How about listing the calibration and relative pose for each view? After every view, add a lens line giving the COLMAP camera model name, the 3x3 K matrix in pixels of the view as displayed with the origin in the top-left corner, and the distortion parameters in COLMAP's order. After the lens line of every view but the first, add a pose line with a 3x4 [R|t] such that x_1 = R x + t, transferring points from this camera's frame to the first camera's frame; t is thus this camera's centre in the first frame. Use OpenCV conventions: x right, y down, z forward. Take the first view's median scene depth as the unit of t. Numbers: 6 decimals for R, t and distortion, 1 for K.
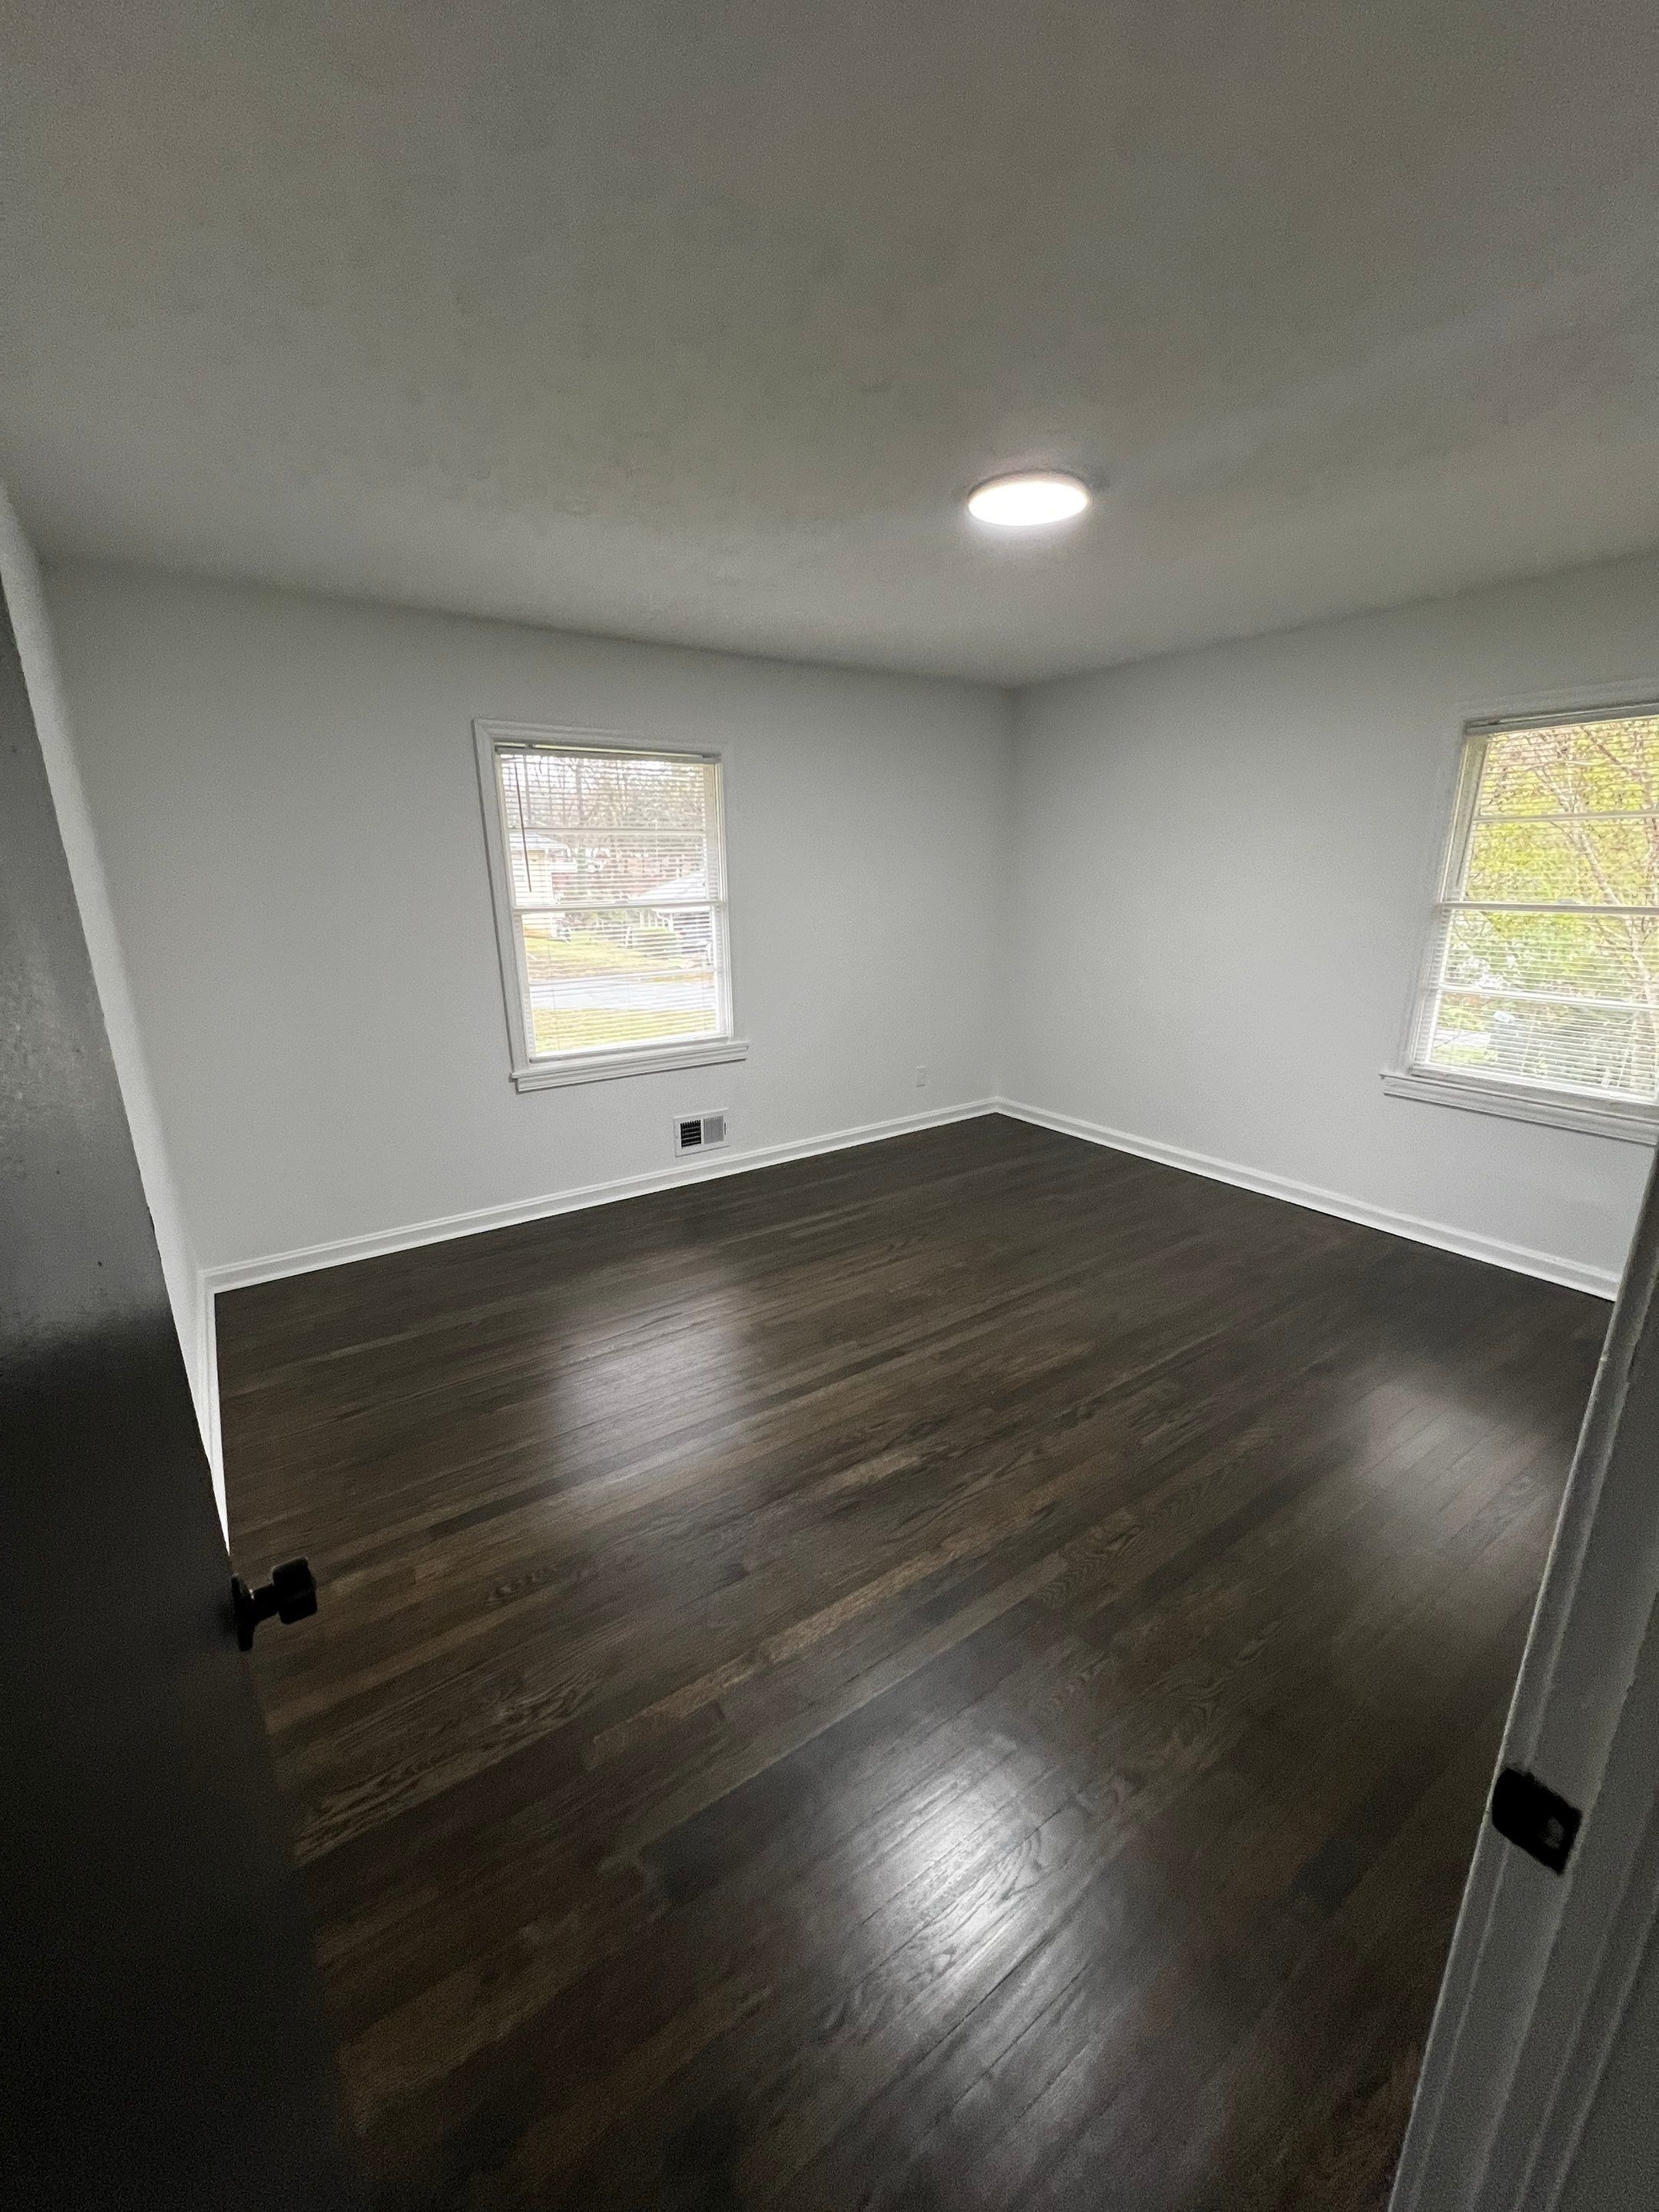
lens RADIAL K [[884.9, 0, 831.8], [0, 884.9, 1107.1], [0, 0, 1]] dist [-0.000608, -0.000129]
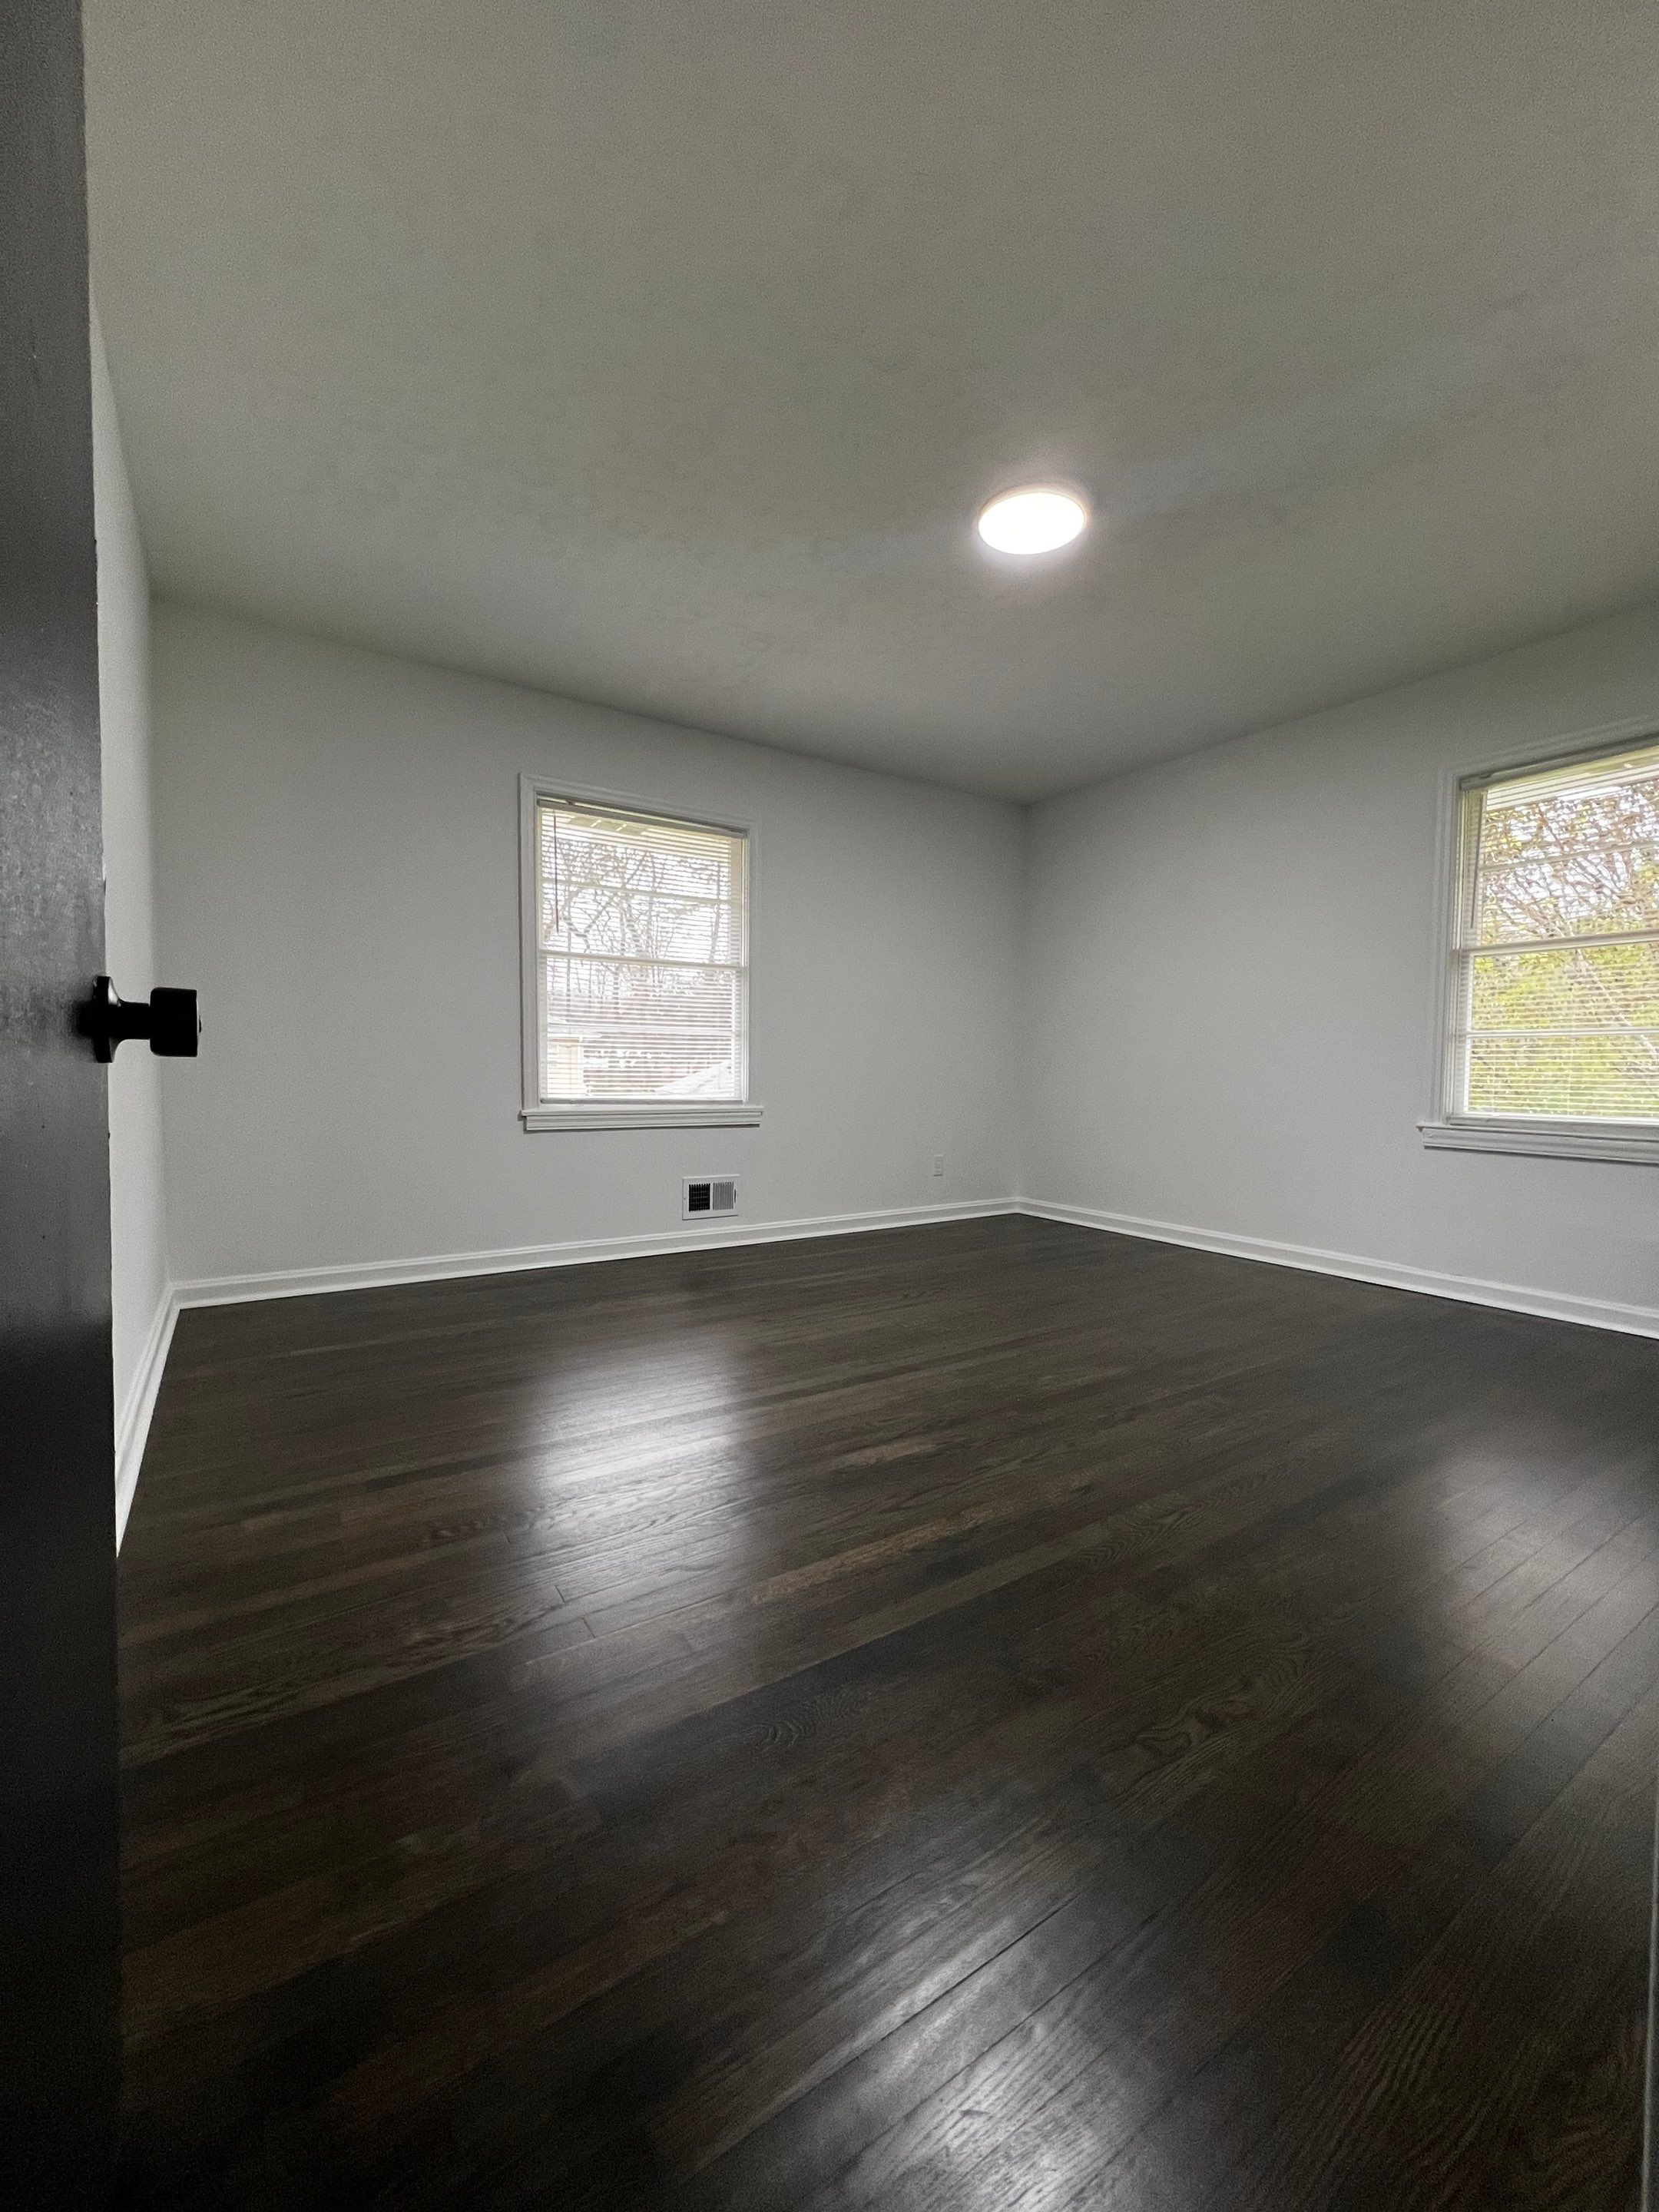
lens RADIAL K [[884.9, 0, 832.0], [0, 884.9, 1115.0], [0, 0, 1]] dist [-0.000608, -0.000129]
pose [[0.999479, 0.021451, -0.024116, 0.008726], [-0.026365, 0.973615, -0.226669, 0.208073], [0.018618, 0.227187, 0.973673, 0.057063]]
